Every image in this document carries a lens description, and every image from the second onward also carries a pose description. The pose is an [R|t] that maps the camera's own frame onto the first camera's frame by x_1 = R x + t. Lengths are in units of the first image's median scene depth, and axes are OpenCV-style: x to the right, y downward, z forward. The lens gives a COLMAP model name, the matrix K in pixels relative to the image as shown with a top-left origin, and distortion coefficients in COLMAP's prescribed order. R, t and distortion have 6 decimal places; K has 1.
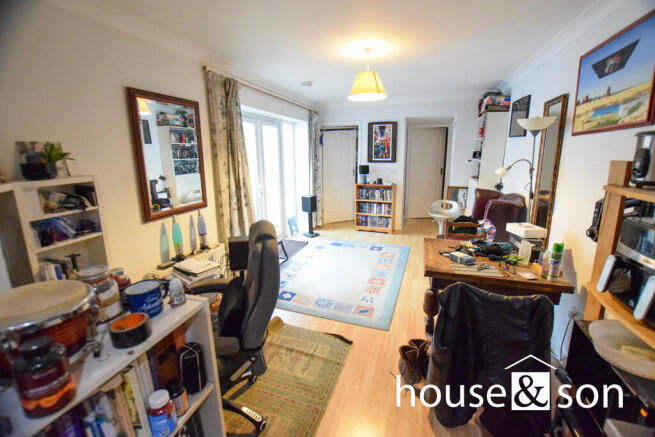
lens RADIAL K [[290.0, 0, 327.5], [0, 290.0, 218.5], [0, 0, 1]] dist [-0.030329, 0.000347]
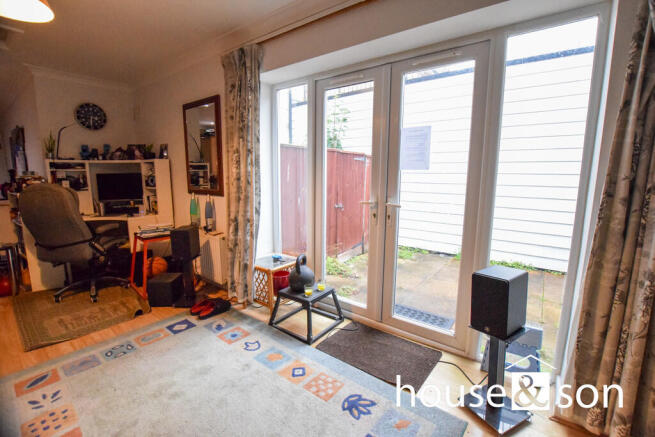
lens RADIAL K [[290.0, 0, 327.5], [0, 290.0, 218.5], [0, 0, 1]] dist [-0.030329, 0.000347]
pose [[-0.340164, 0.138511, -0.930109, 0.453555], [-0.215802, 0.951197, 0.220575, -0.290472], [0.915269, 0.275752, -0.293673, 1.789818]]
